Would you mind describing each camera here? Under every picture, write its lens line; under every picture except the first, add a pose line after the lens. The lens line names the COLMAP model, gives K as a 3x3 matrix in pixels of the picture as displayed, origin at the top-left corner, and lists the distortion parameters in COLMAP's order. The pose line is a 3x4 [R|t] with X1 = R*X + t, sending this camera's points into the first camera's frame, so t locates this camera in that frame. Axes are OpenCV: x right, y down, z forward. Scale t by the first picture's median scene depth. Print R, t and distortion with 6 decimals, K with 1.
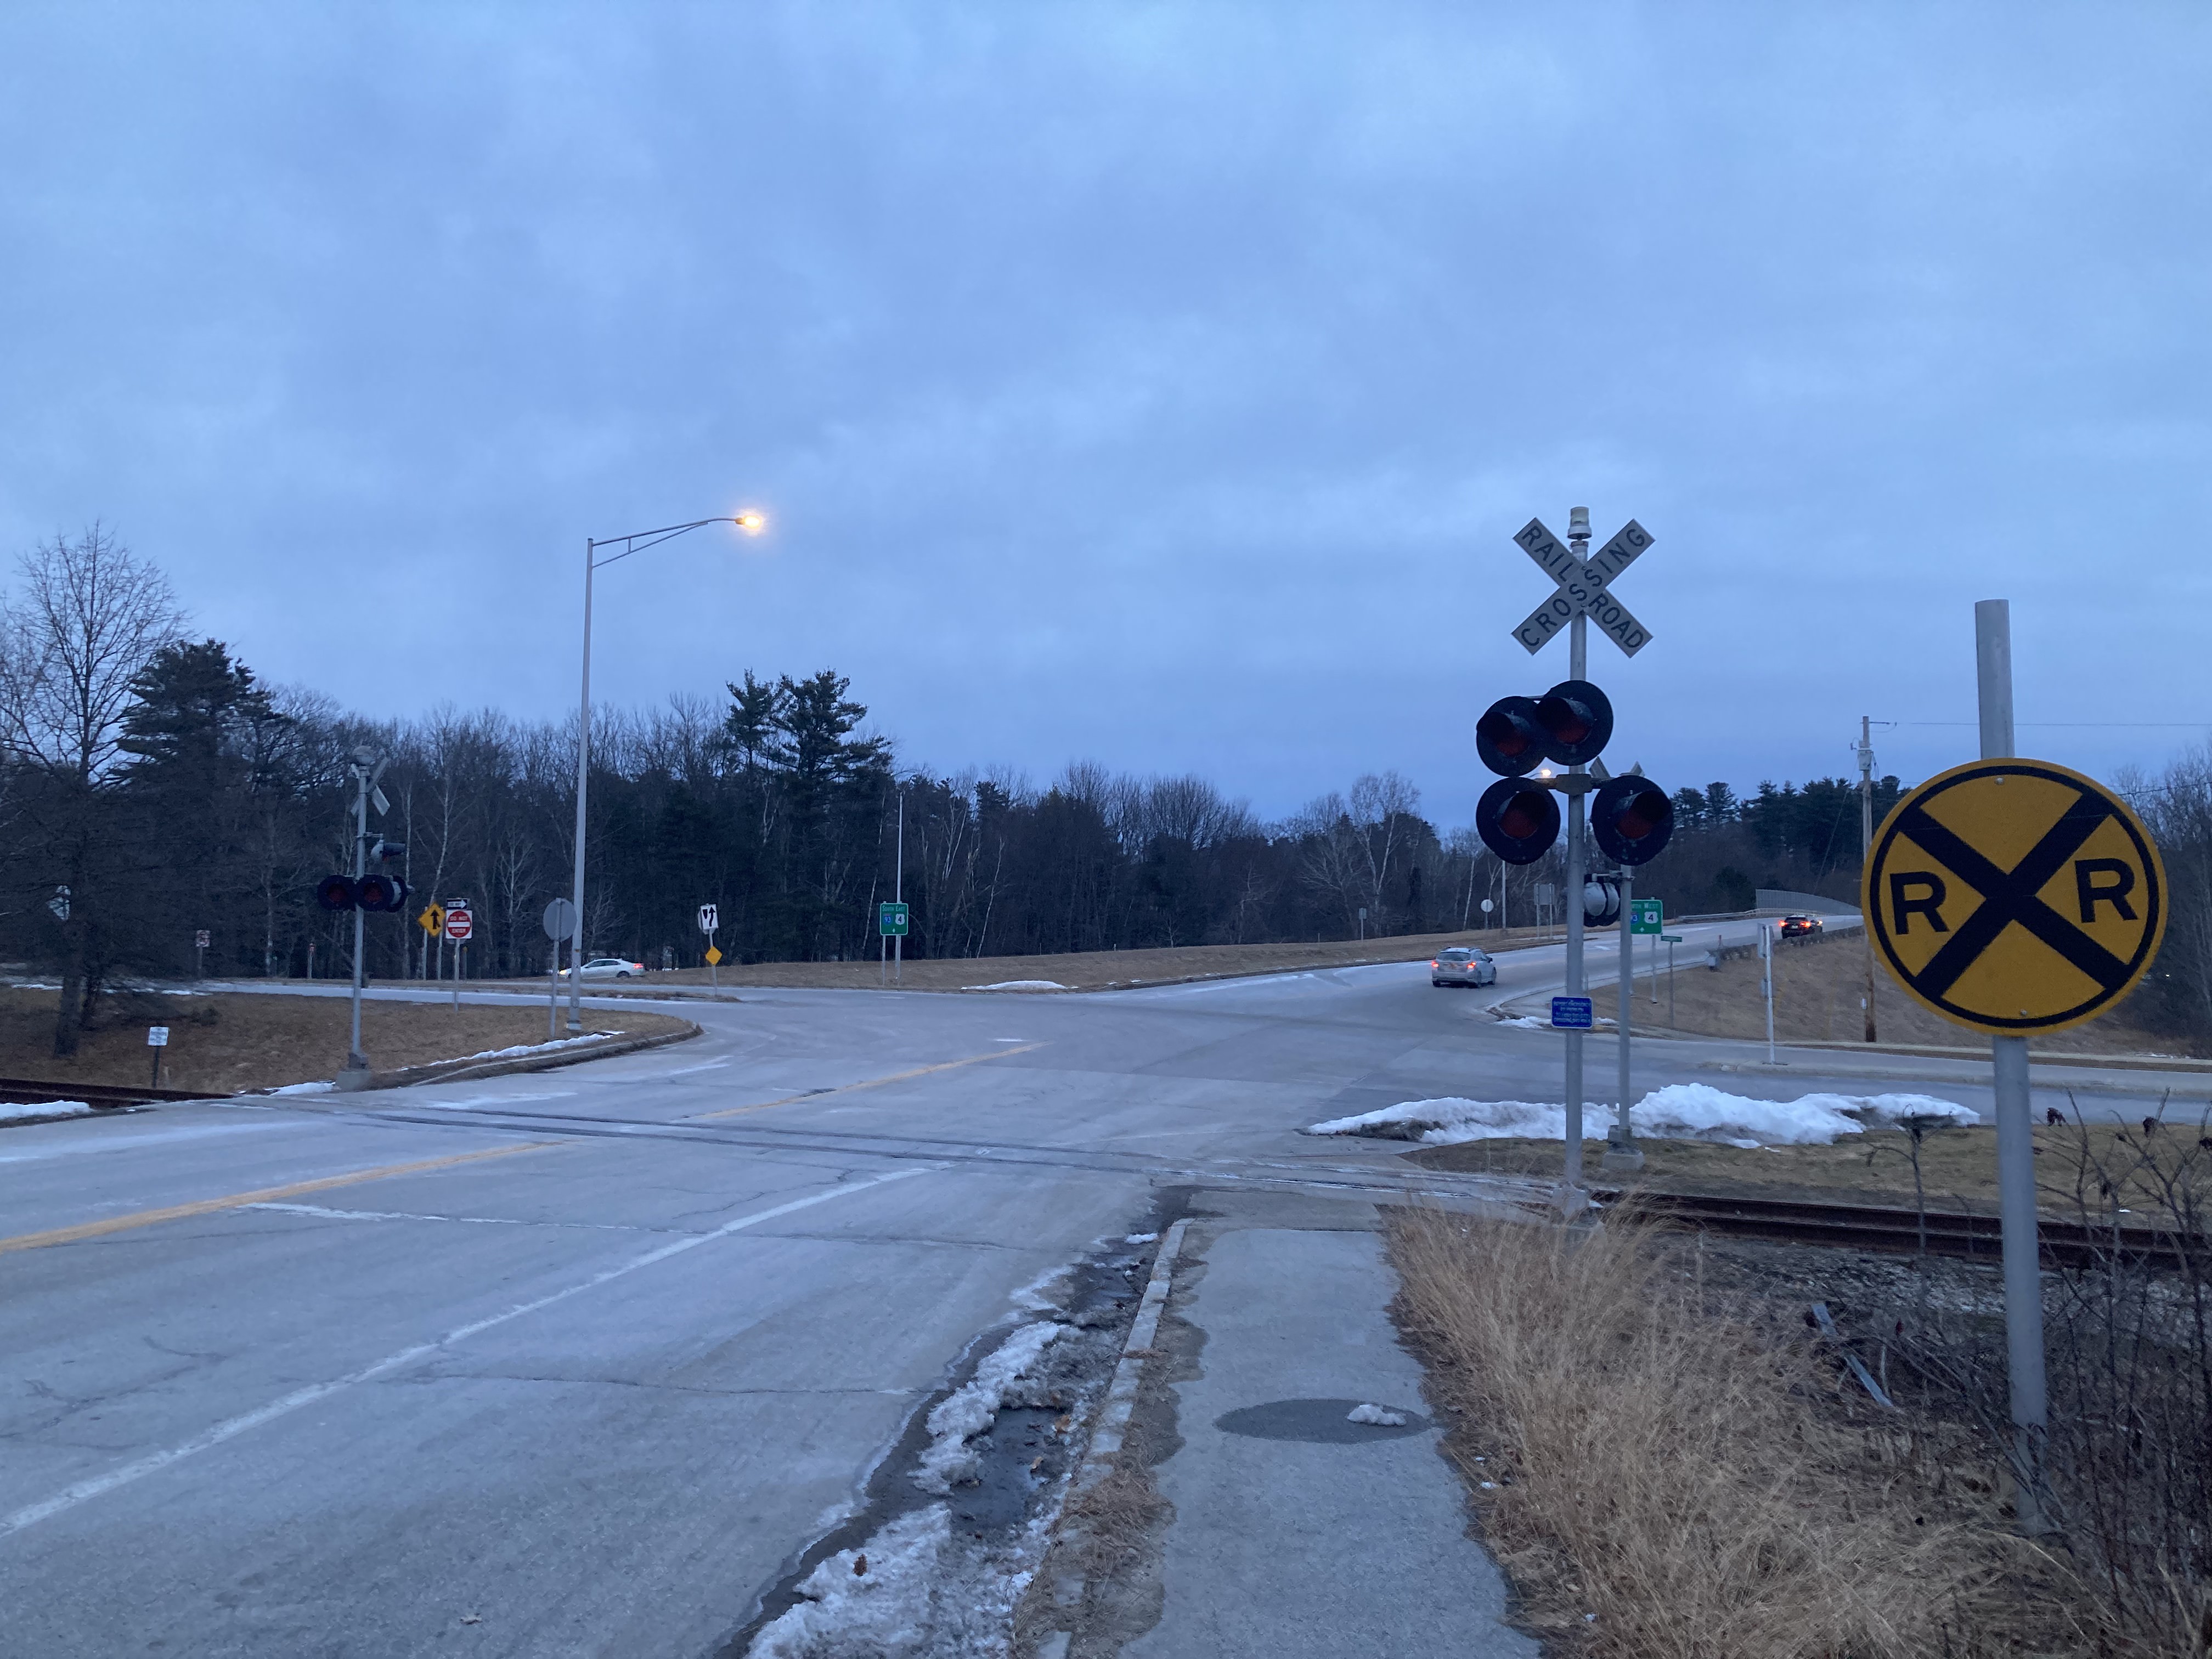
lens RADIAL K [[1772.9, 0, 1106.0], [0, 1772.9, 829.5], [0, 0, 1]] dist [0.114301, -0.236608]
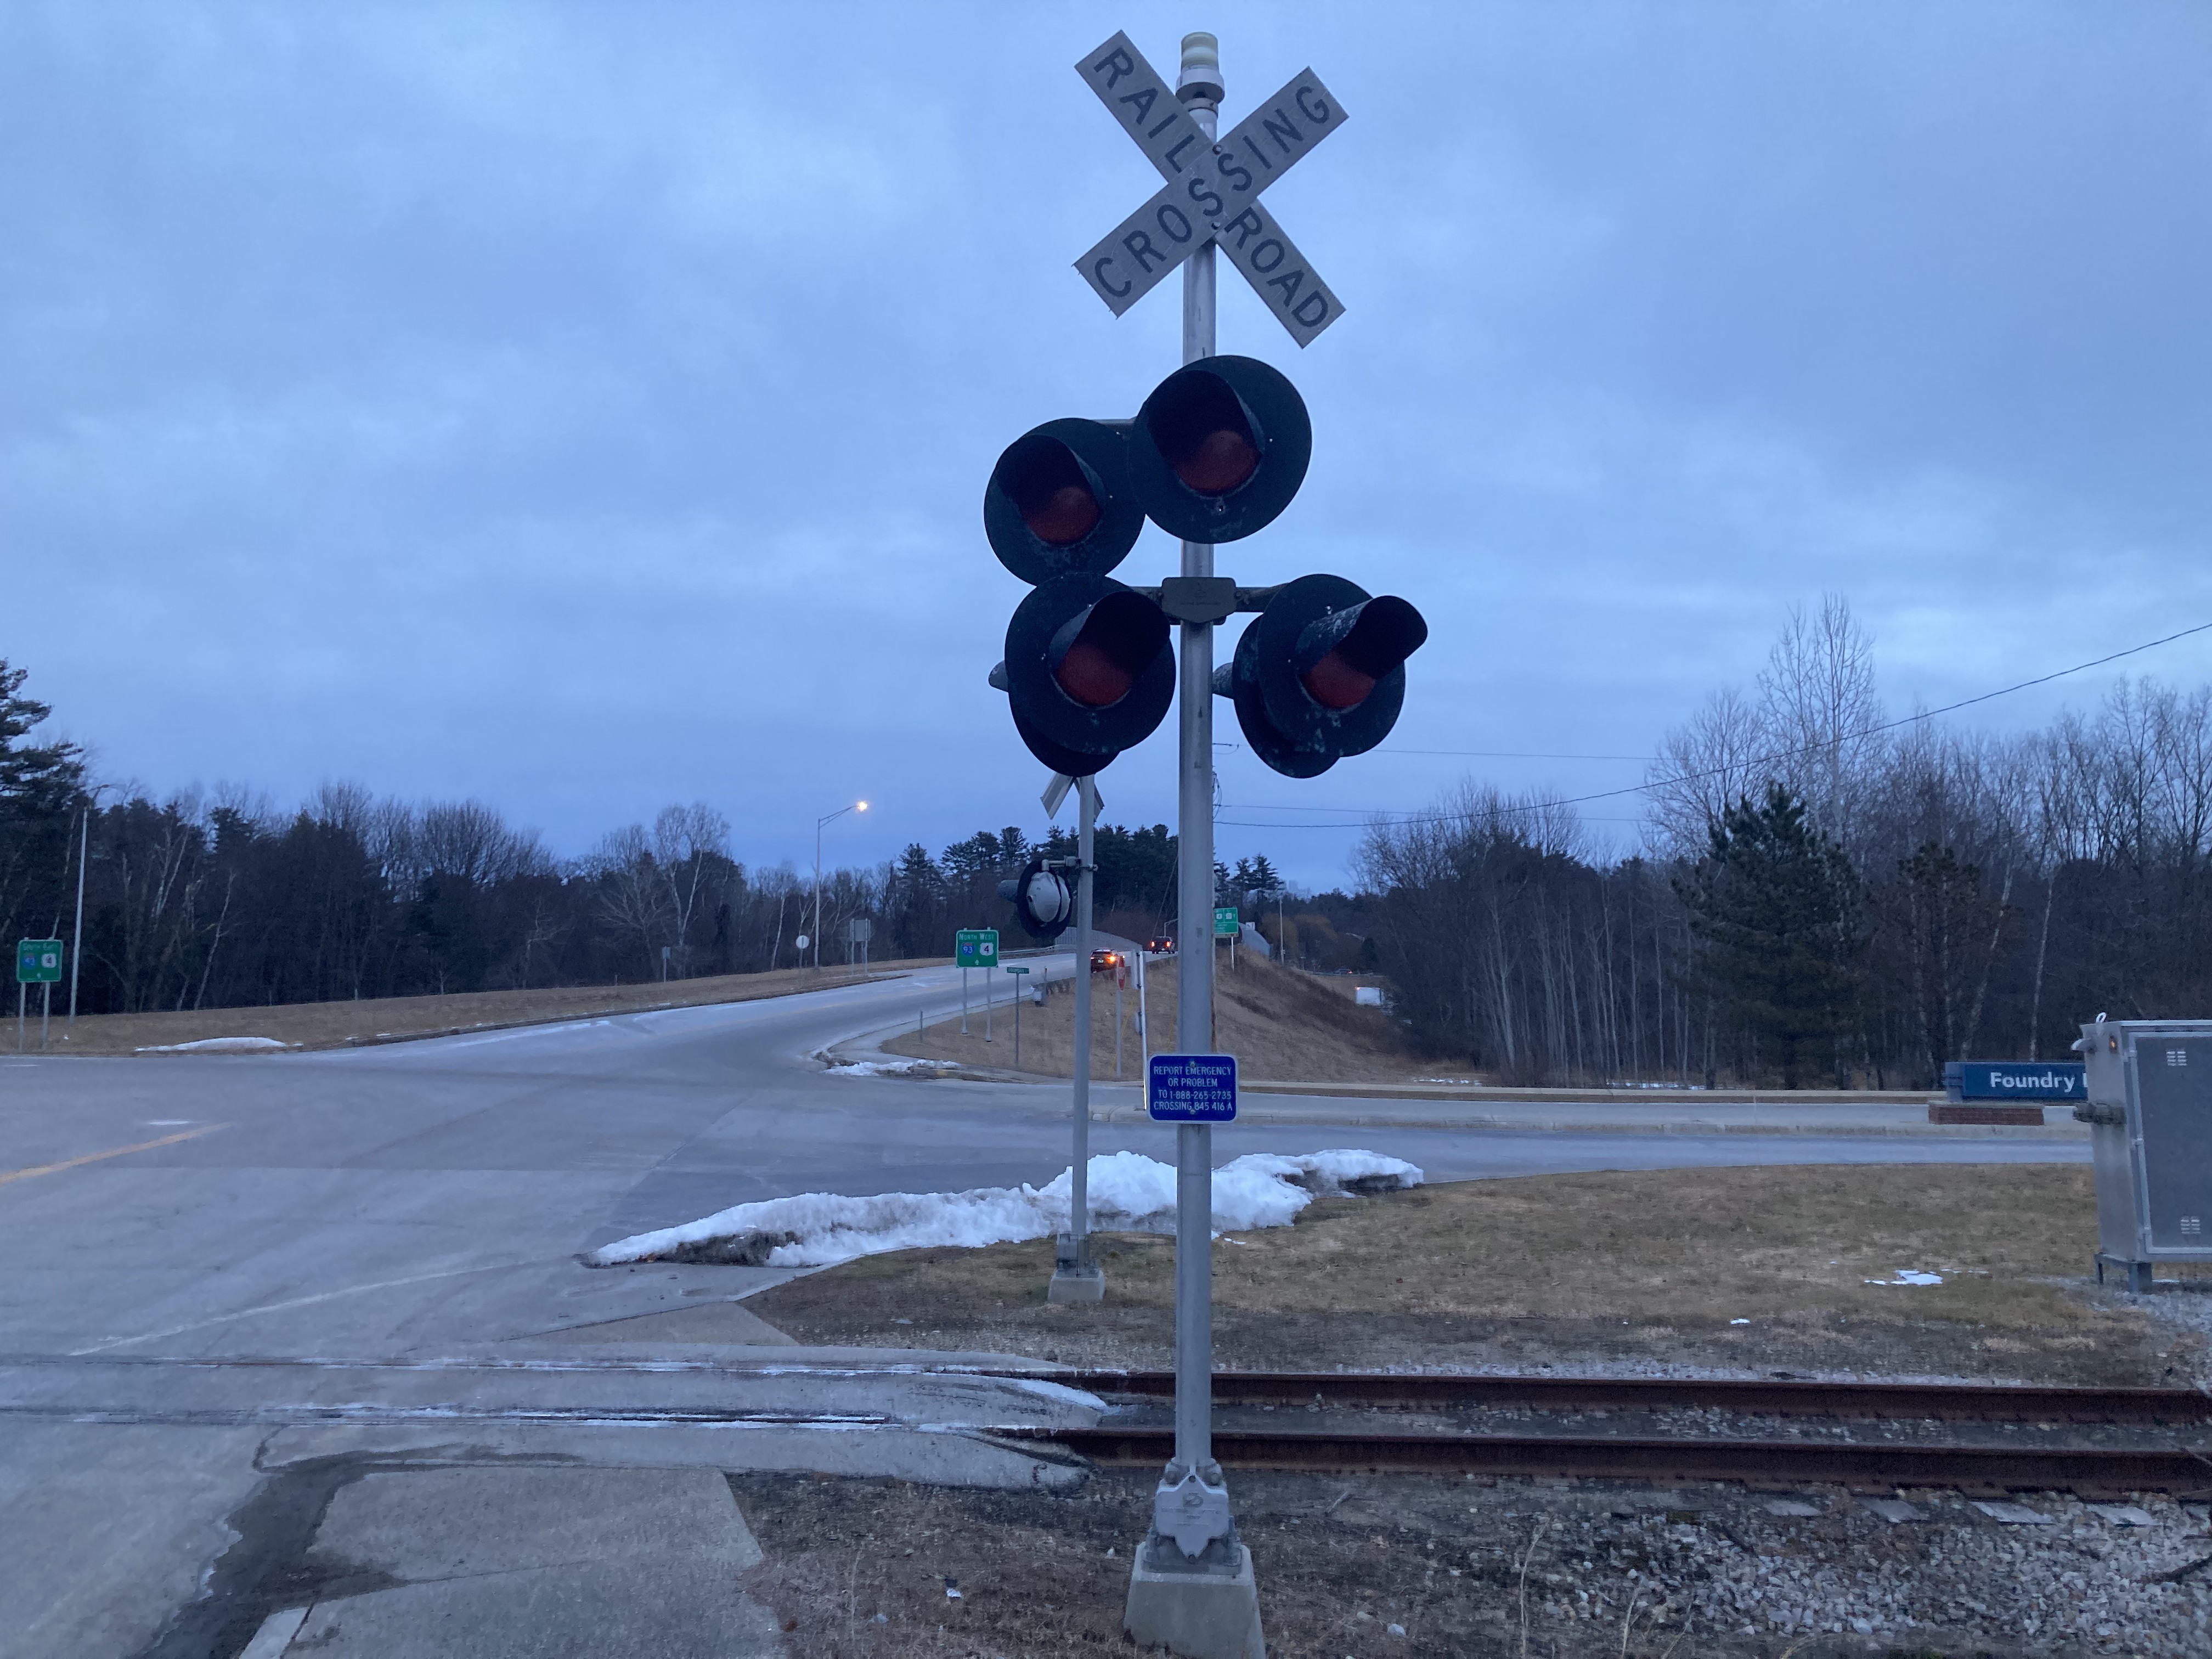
lens RADIAL K [[1783.6, 0, 1110.4], [0, 1783.6, 807.0], [0, 0, 1]] dist [0.052076, -0.058232]
pose [[0.925887, 0.024195, 0.377026, 0.013013], [-0.010705, 0.999227, -0.037834, 0.009239], [-0.377650, 0.030994, 0.925430, 0.113947]]
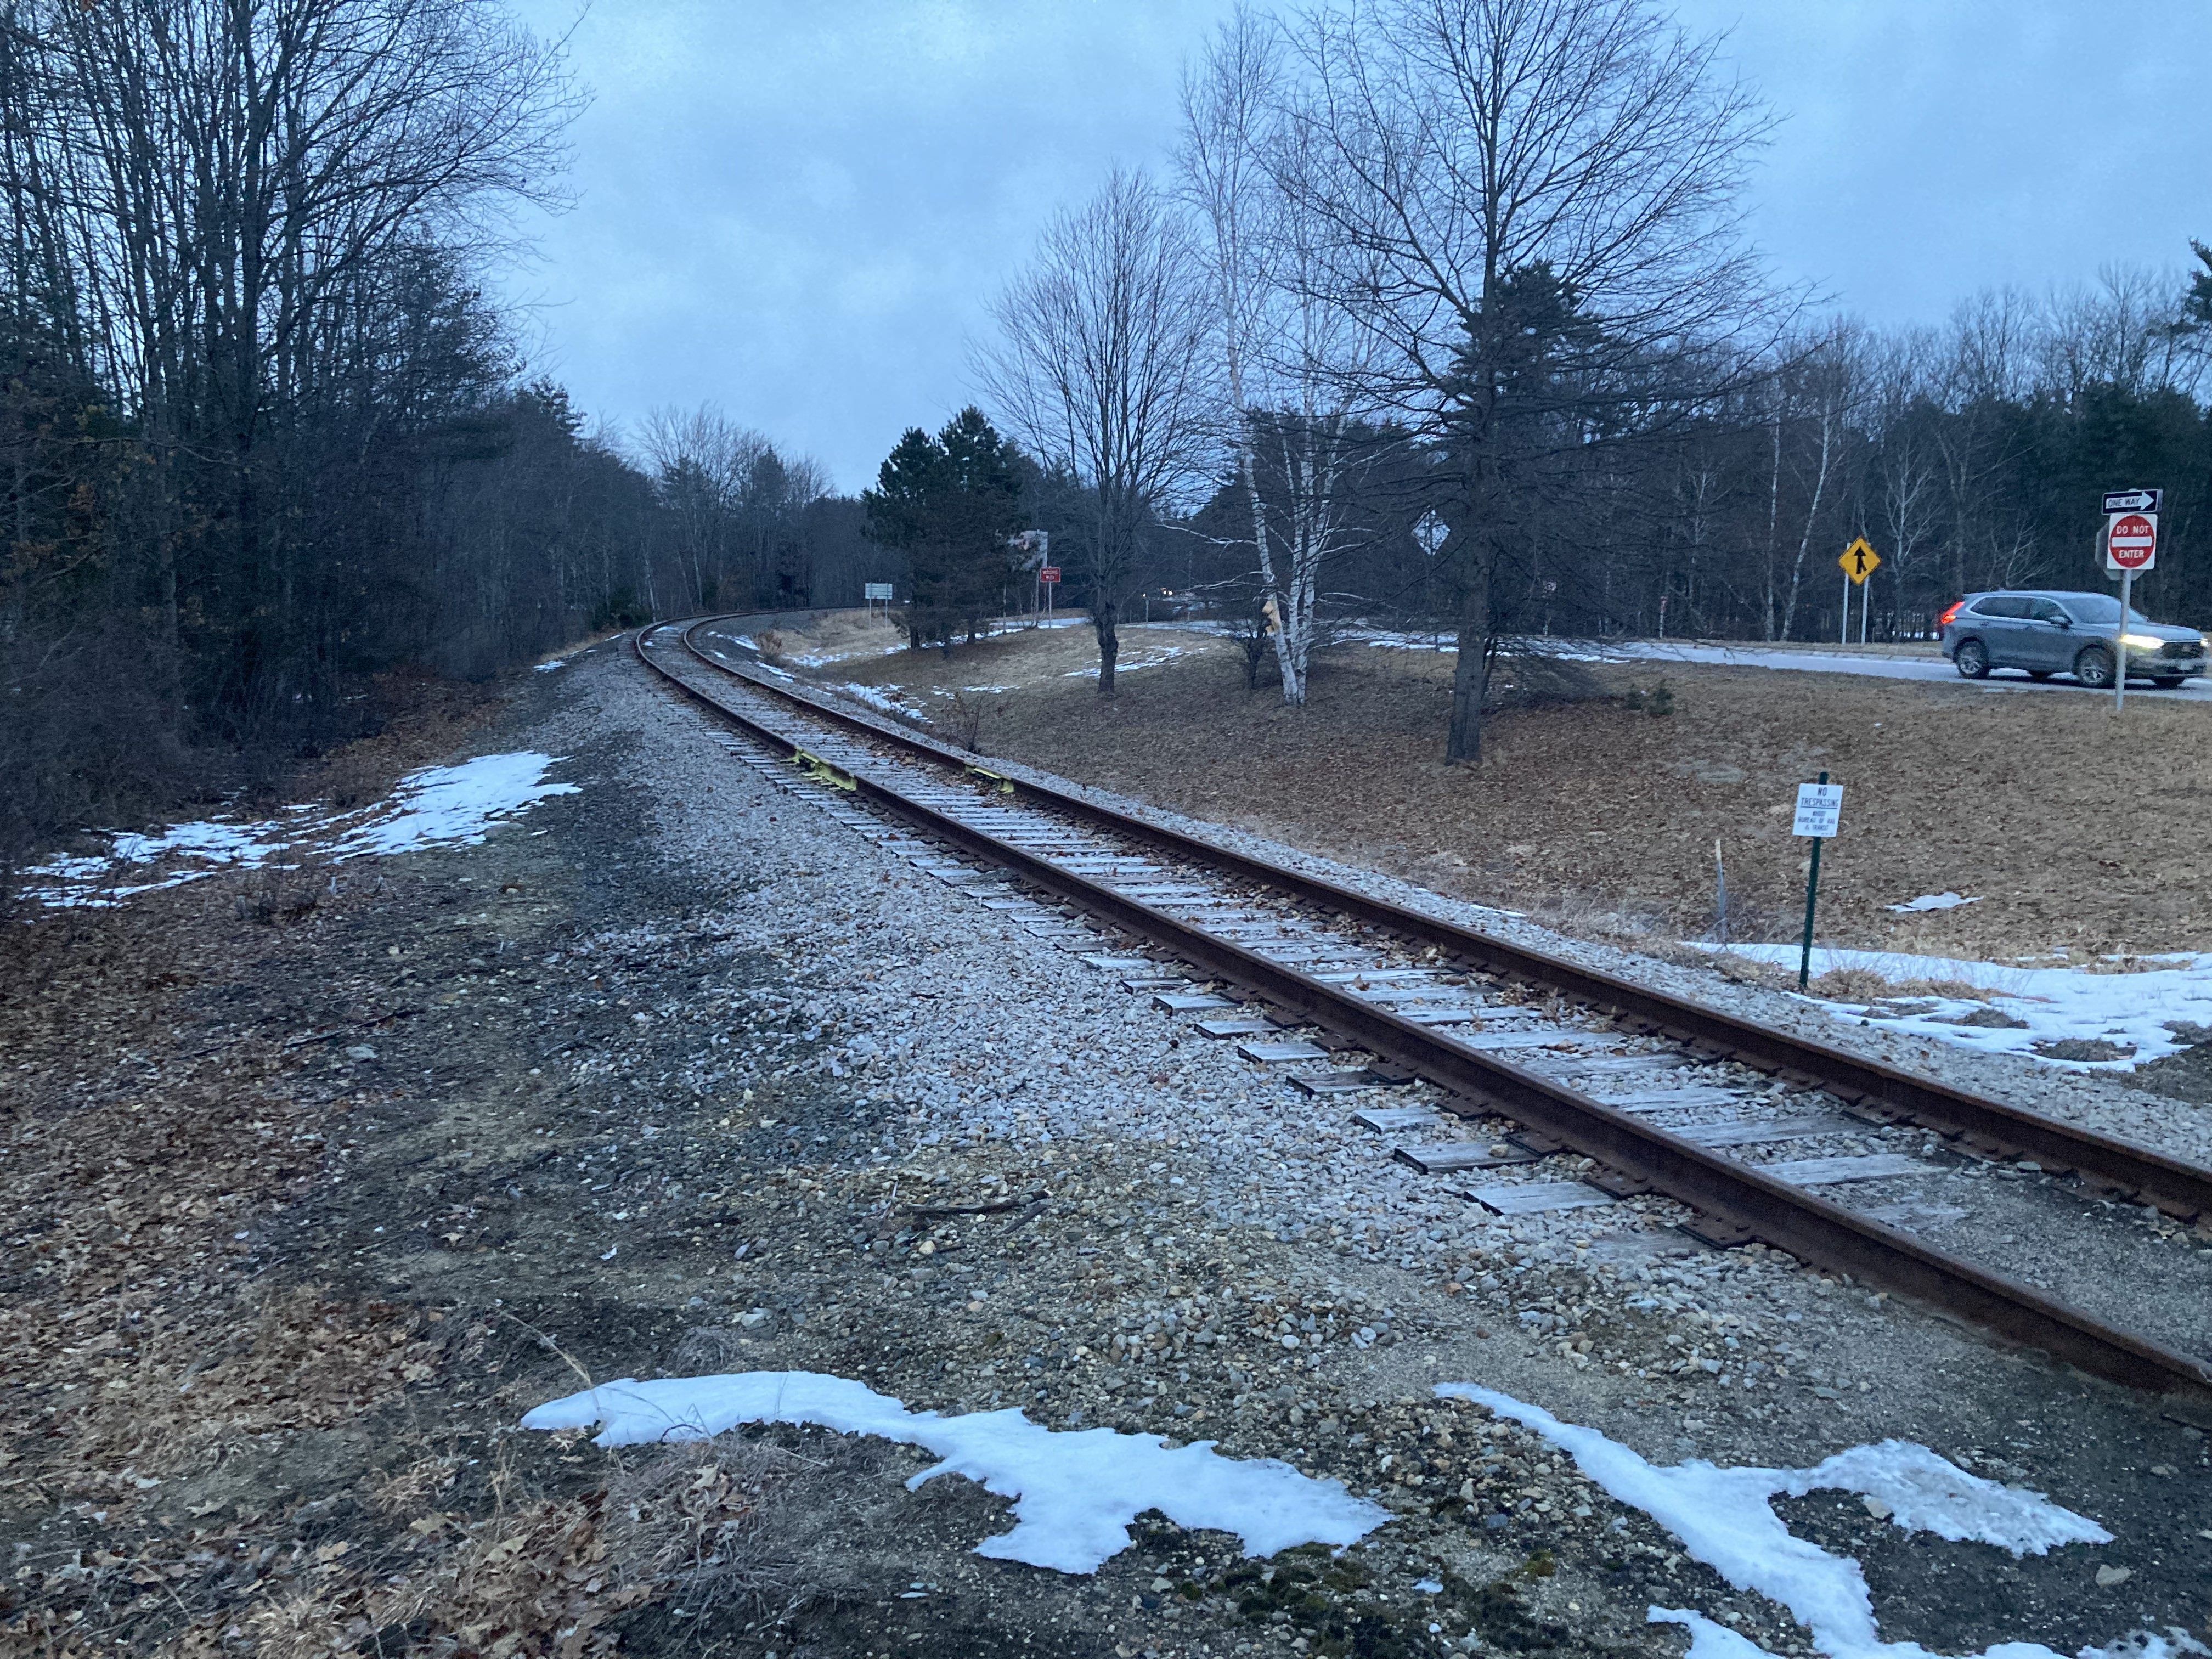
lens RADIAL K [[1783.6, 0, 1110.4], [0, 1783.6, 807.0], [0, 0, 1]] dist [0.052076, -0.058232]
pose [[0.780091, 0.074404, -0.621226, -0.194270], [0.035646, 0.986006, 0.162856, 0.024465], [0.624650, -0.149186, 0.766522, 0.300321]]
